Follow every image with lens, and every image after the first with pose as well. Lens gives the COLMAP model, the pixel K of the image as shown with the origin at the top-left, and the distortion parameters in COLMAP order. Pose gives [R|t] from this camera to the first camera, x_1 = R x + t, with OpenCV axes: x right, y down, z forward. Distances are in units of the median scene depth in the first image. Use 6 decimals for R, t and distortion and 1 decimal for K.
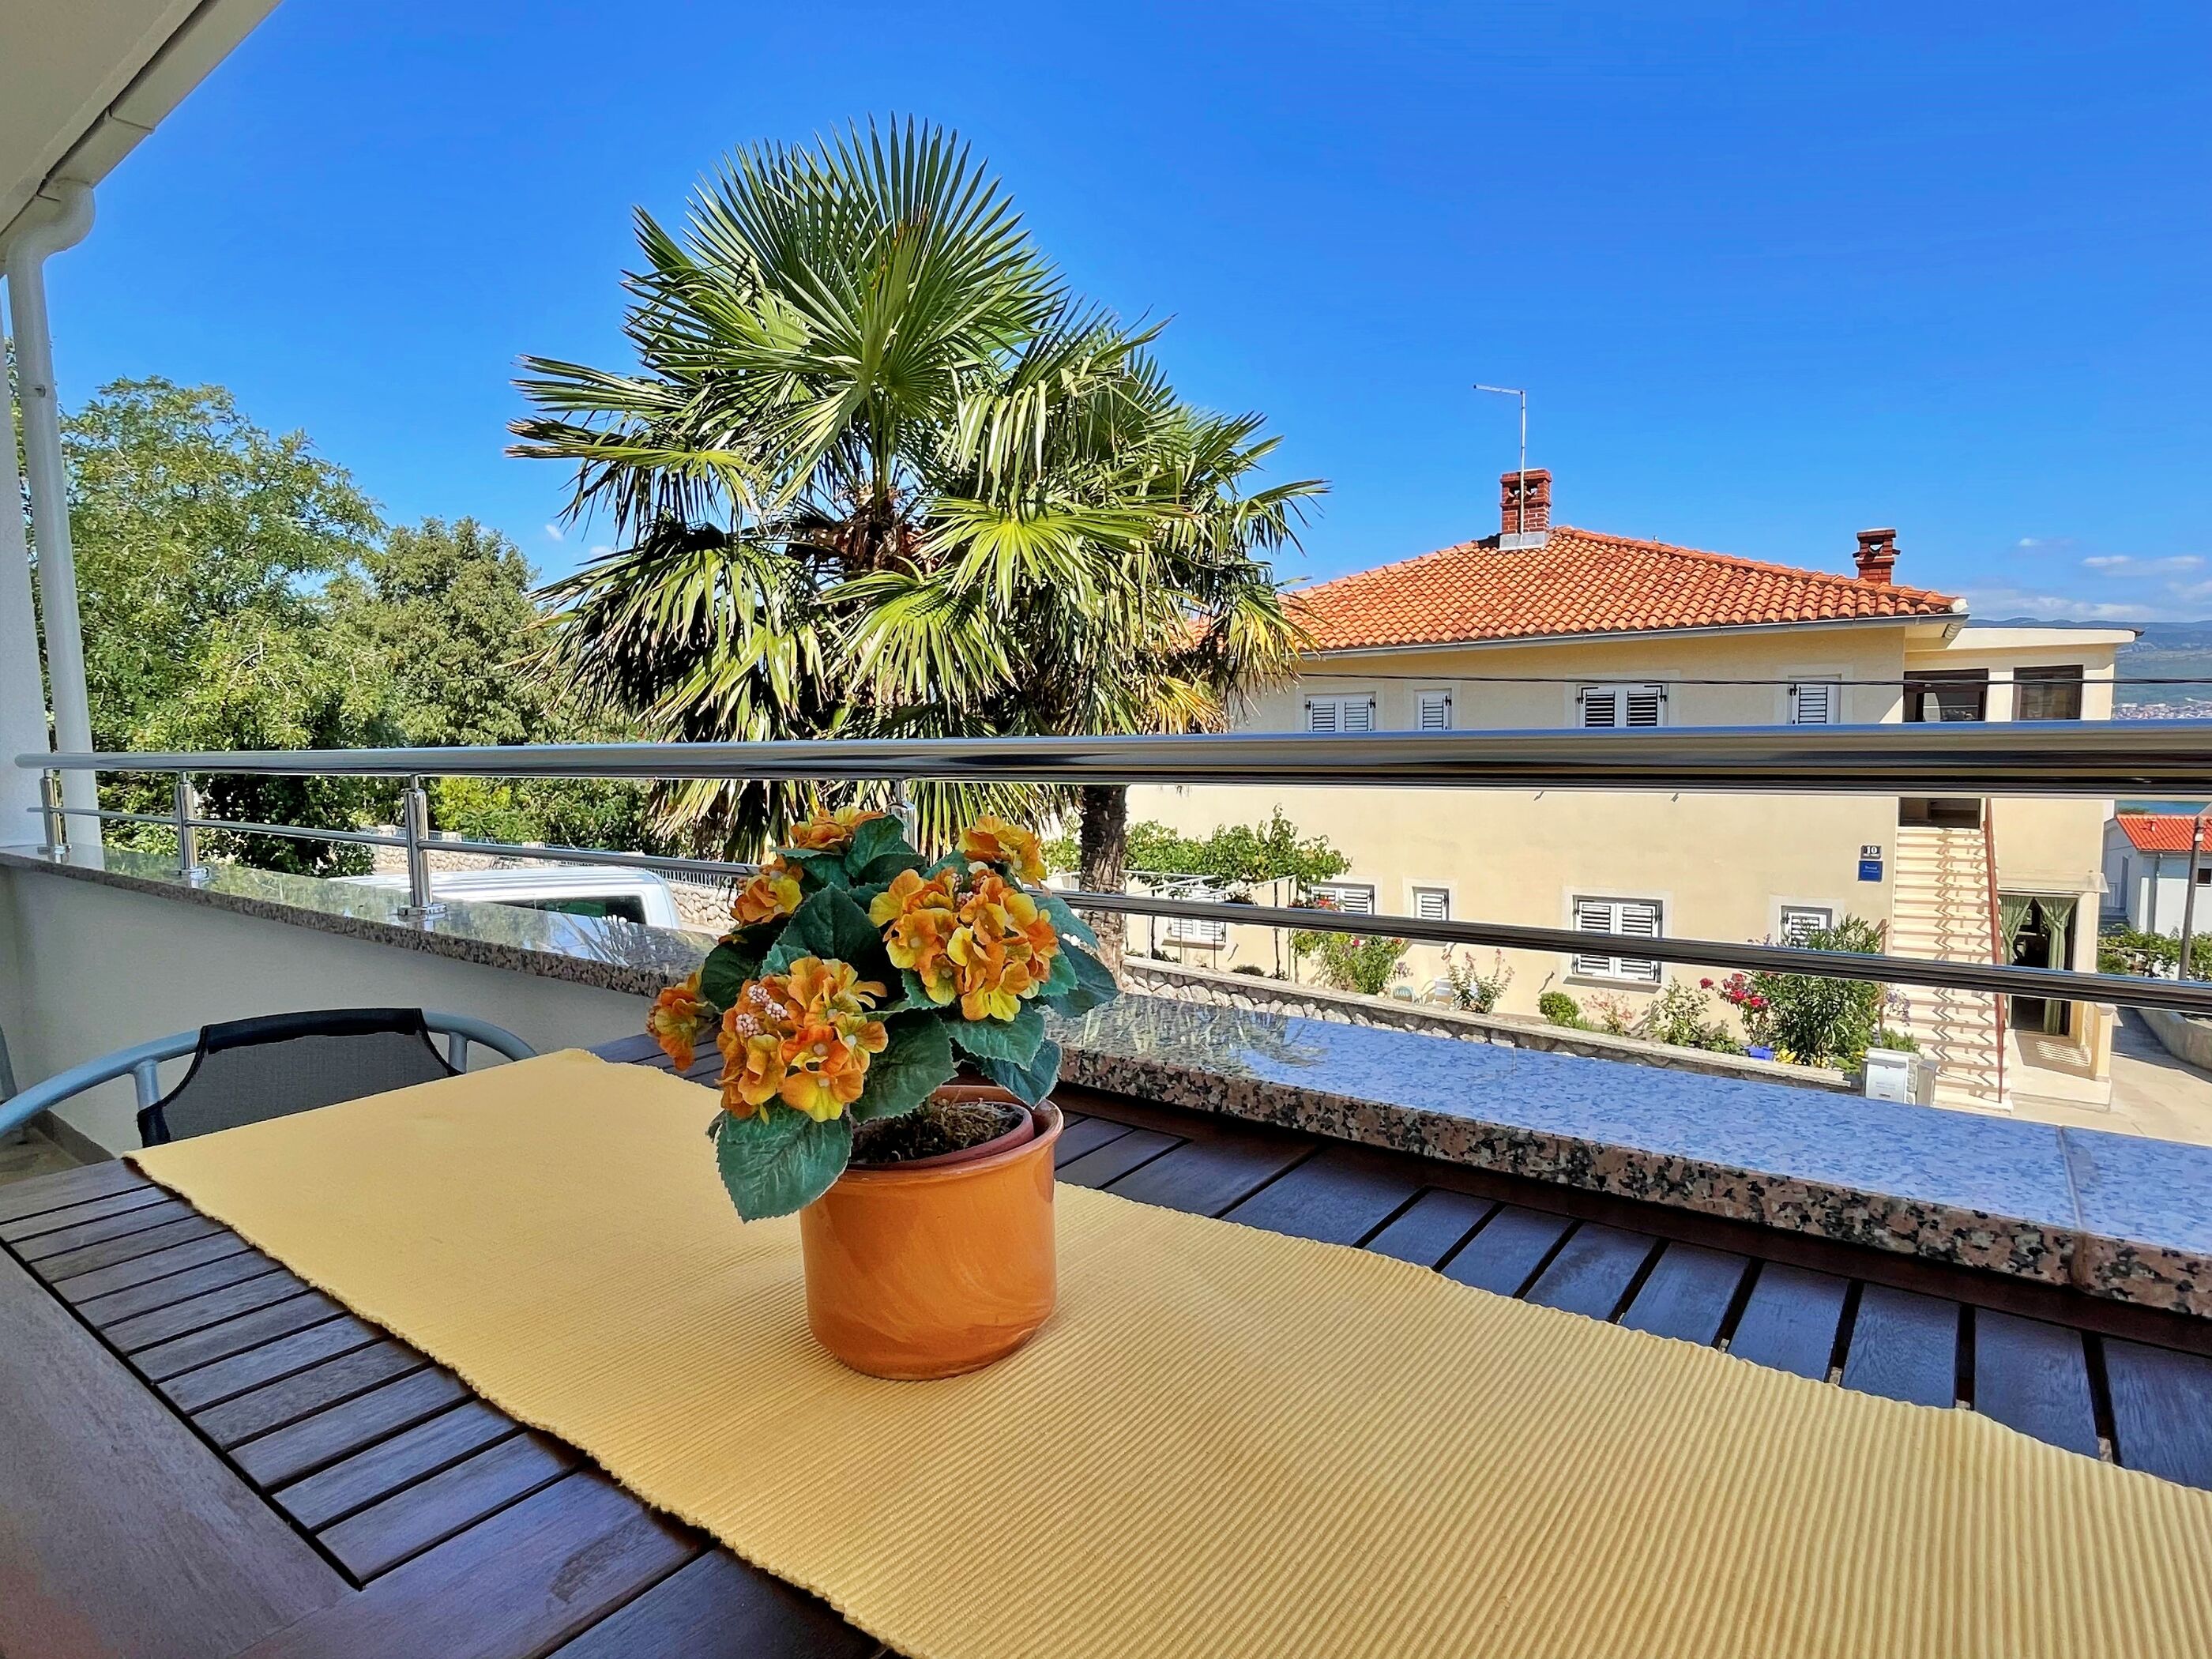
lens RADIAL K [[1183.0, 0, 1106.0], [0, 1183.0, 829.5], [0, 0, 1]] dist [-0.003606, 0.001898]
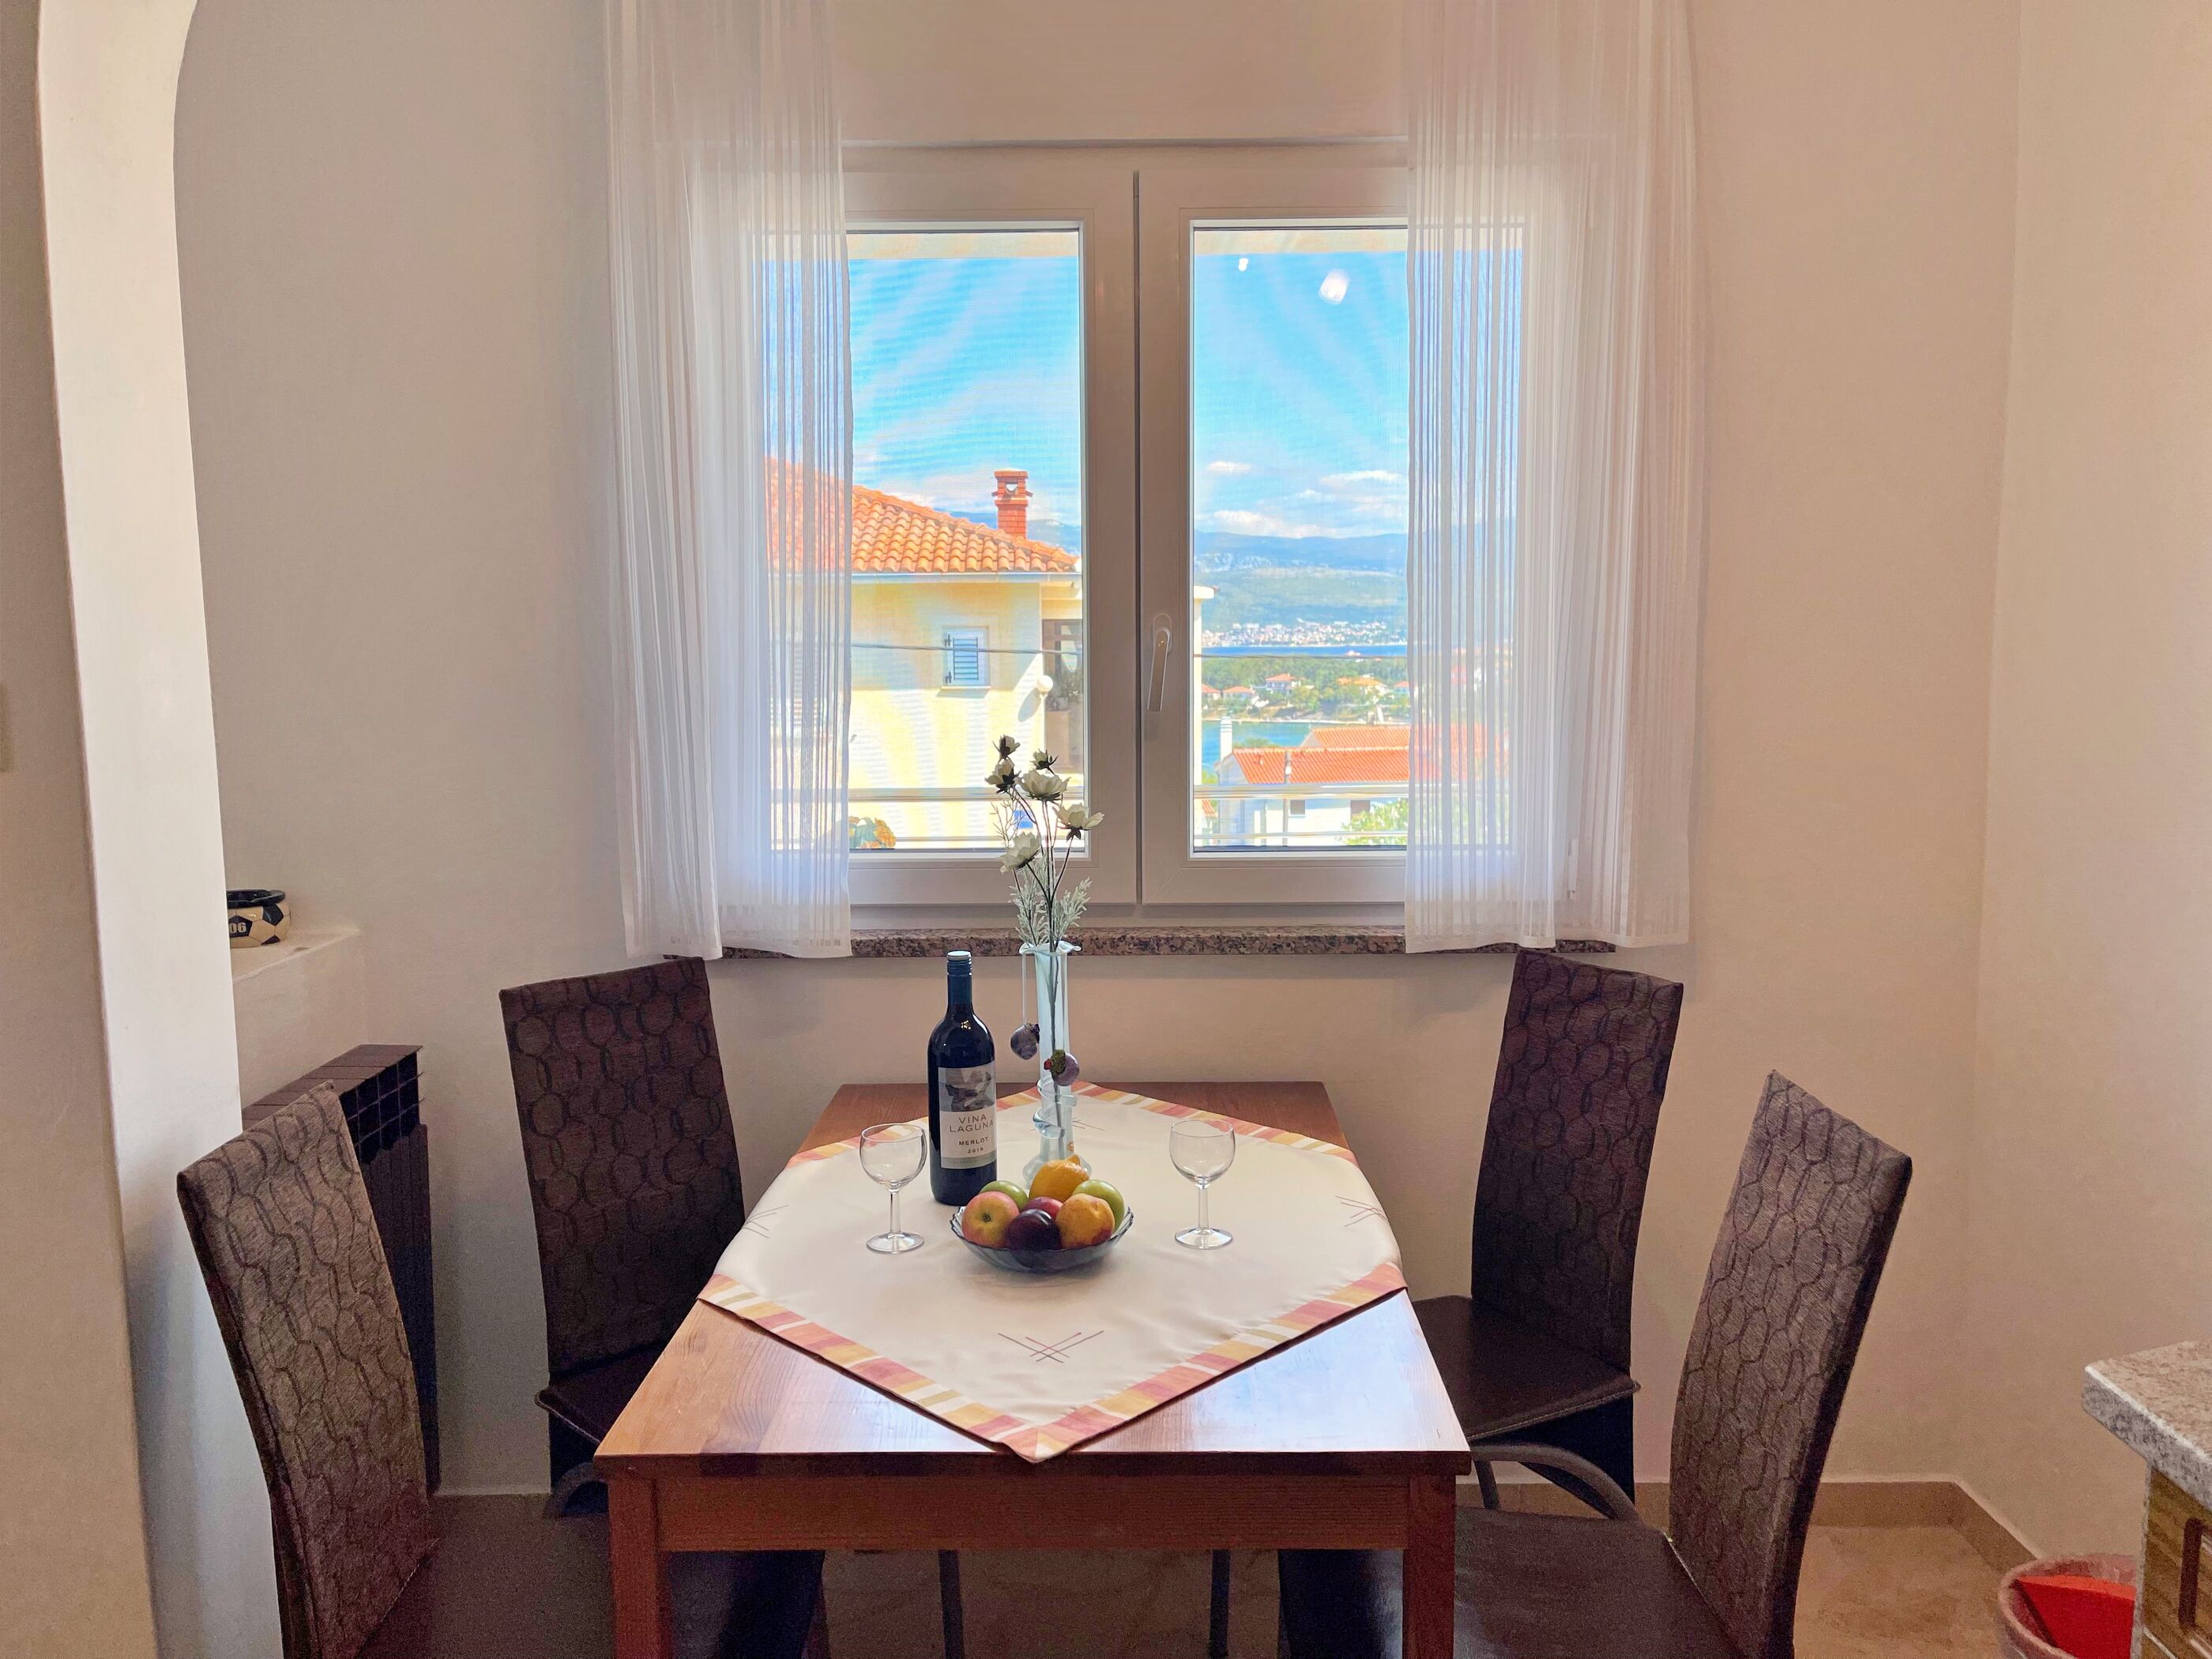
lens RADIAL K [[1689.8, 0, 1144.5], [0, 1689.8, 805.3], [0, 0, 1]] dist [0.089072, -0.106083]
pose [[0.797341, -0.050898, 0.601379, -0.128459], [0.045972, 0.998665, 0.023571, -0.006869], [-0.601776, 0.008852, 0.798616, -0.201257]]
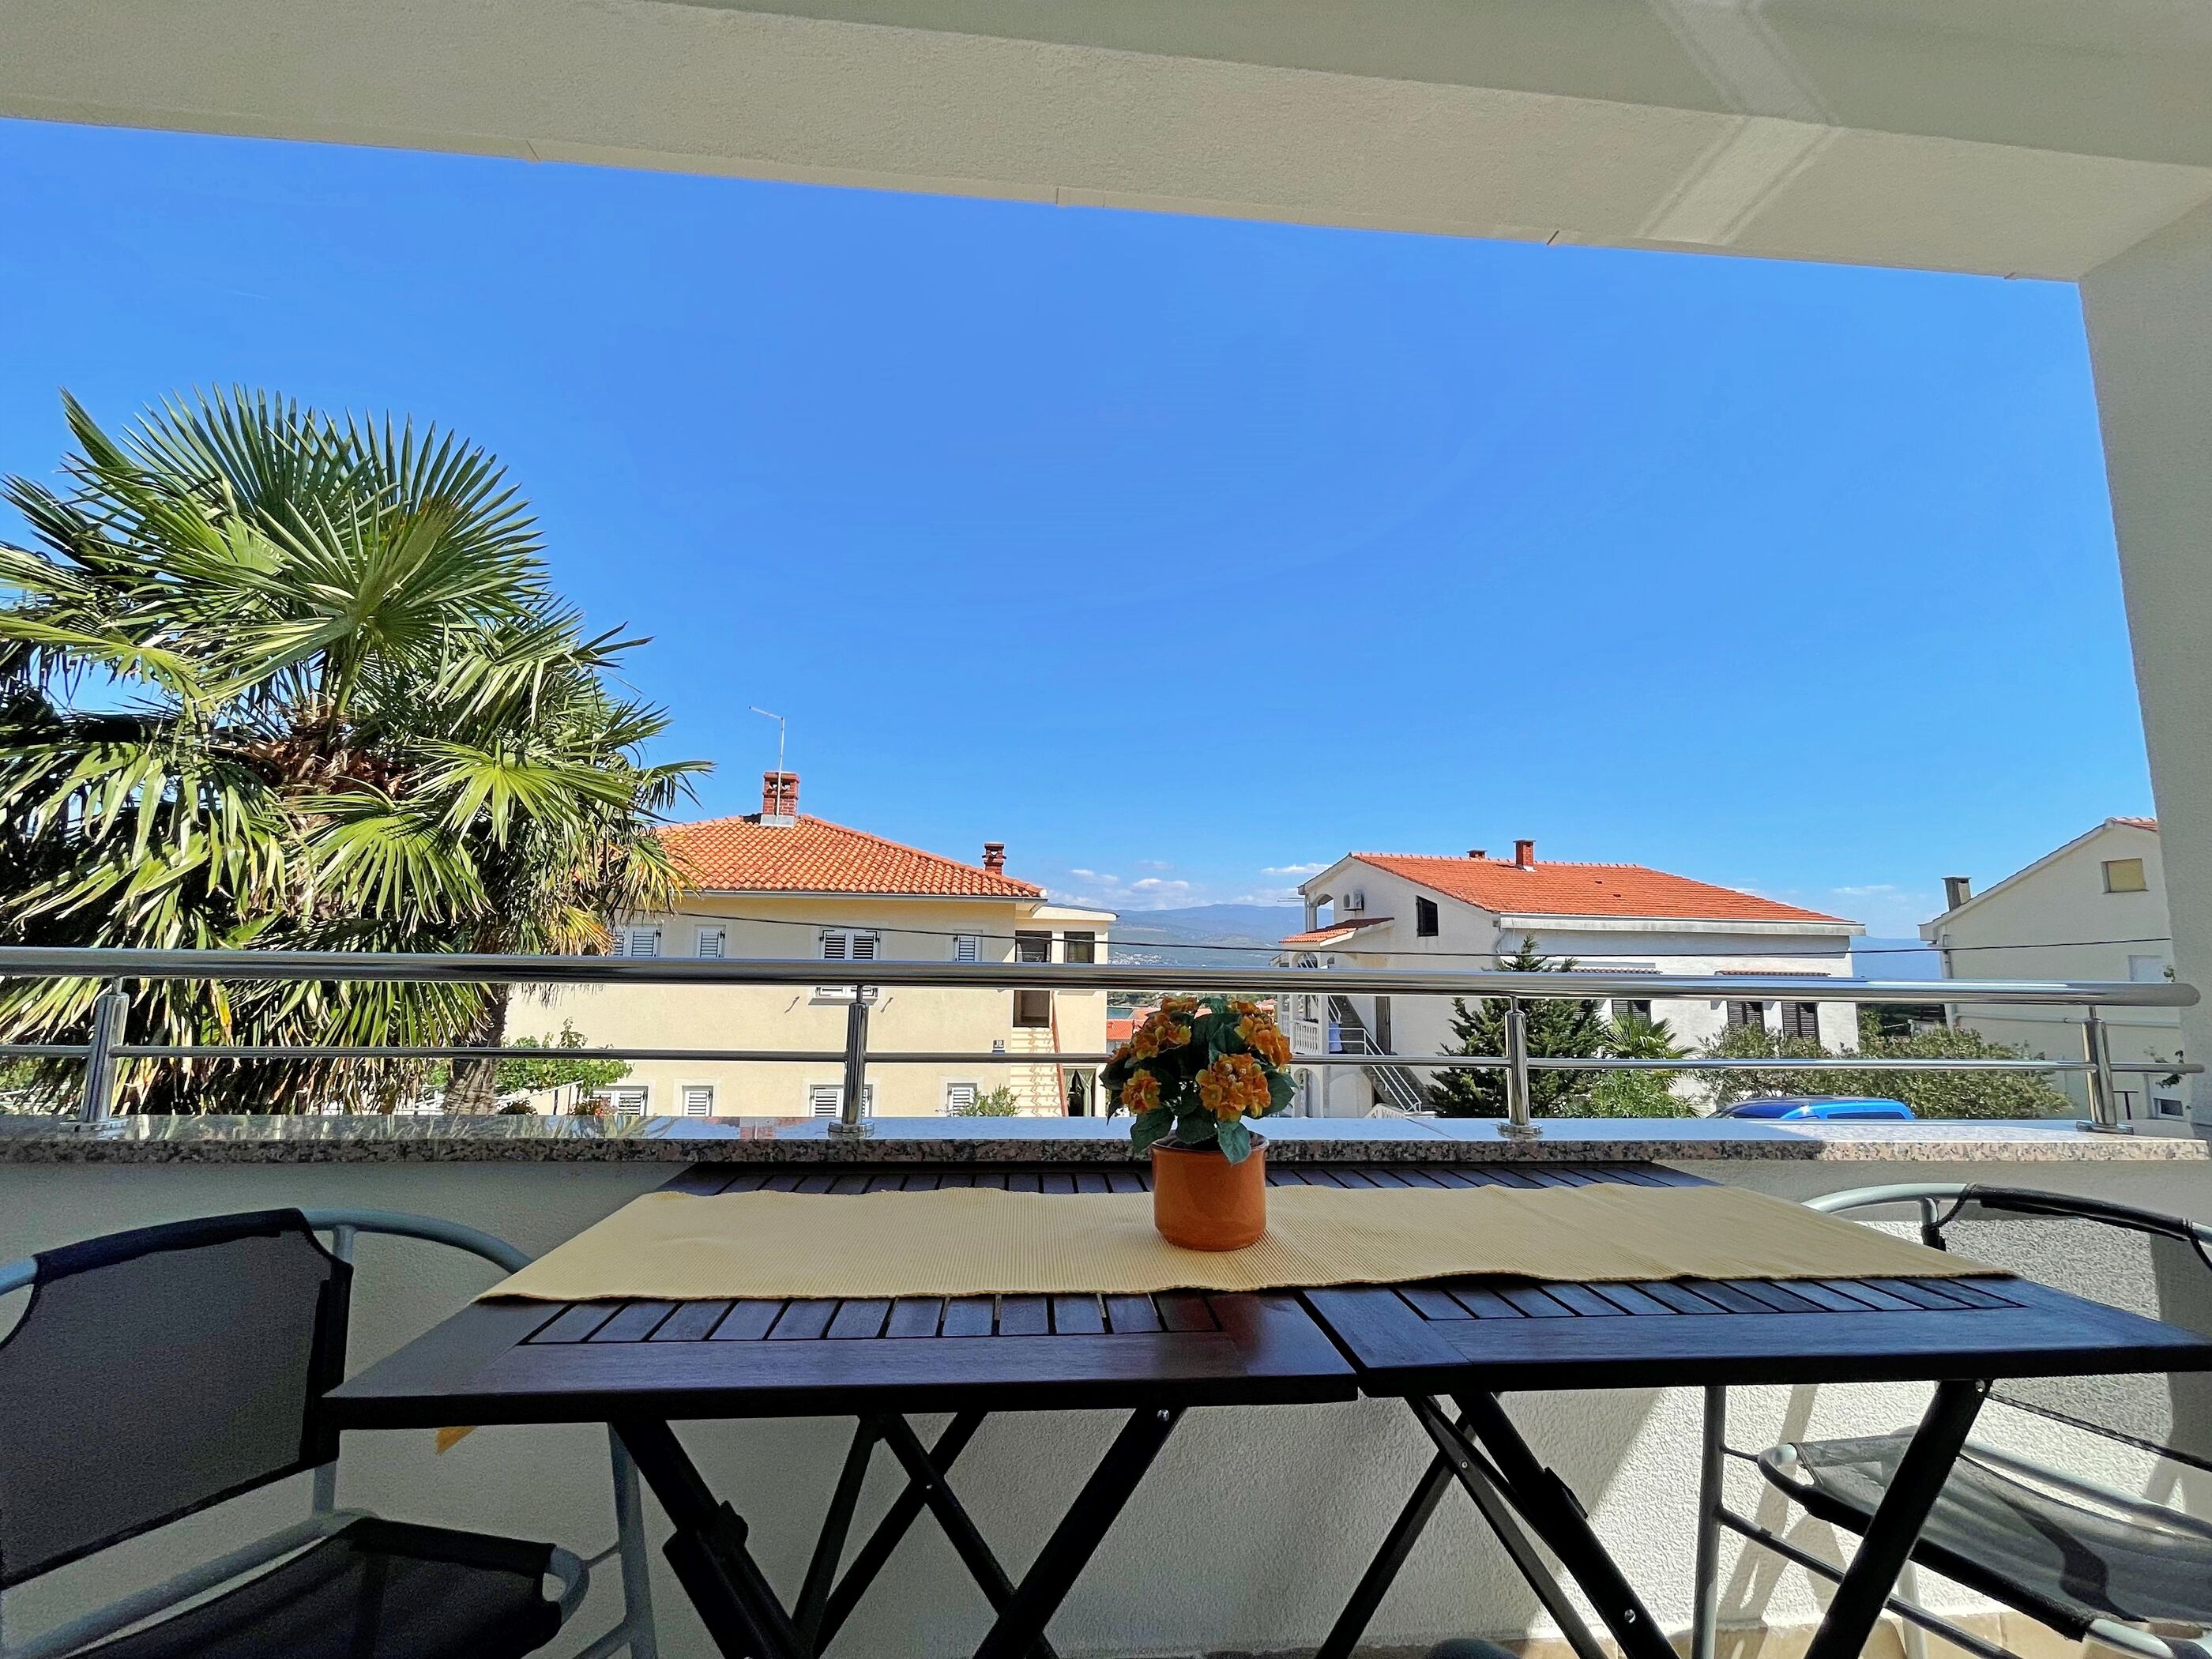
lens RADIAL K [[897.3, 0, 1092.2], [0, 897.3, 836.1], [0, 0, 1]] dist [0.006865, -0.000052]
pose [[0.756348, 0.119824, 0.643101, -0.052102], [0.023782, 0.977395, -0.210080, 0.001714], [-0.653737, 0.174188, 0.736401, -0.006752]]
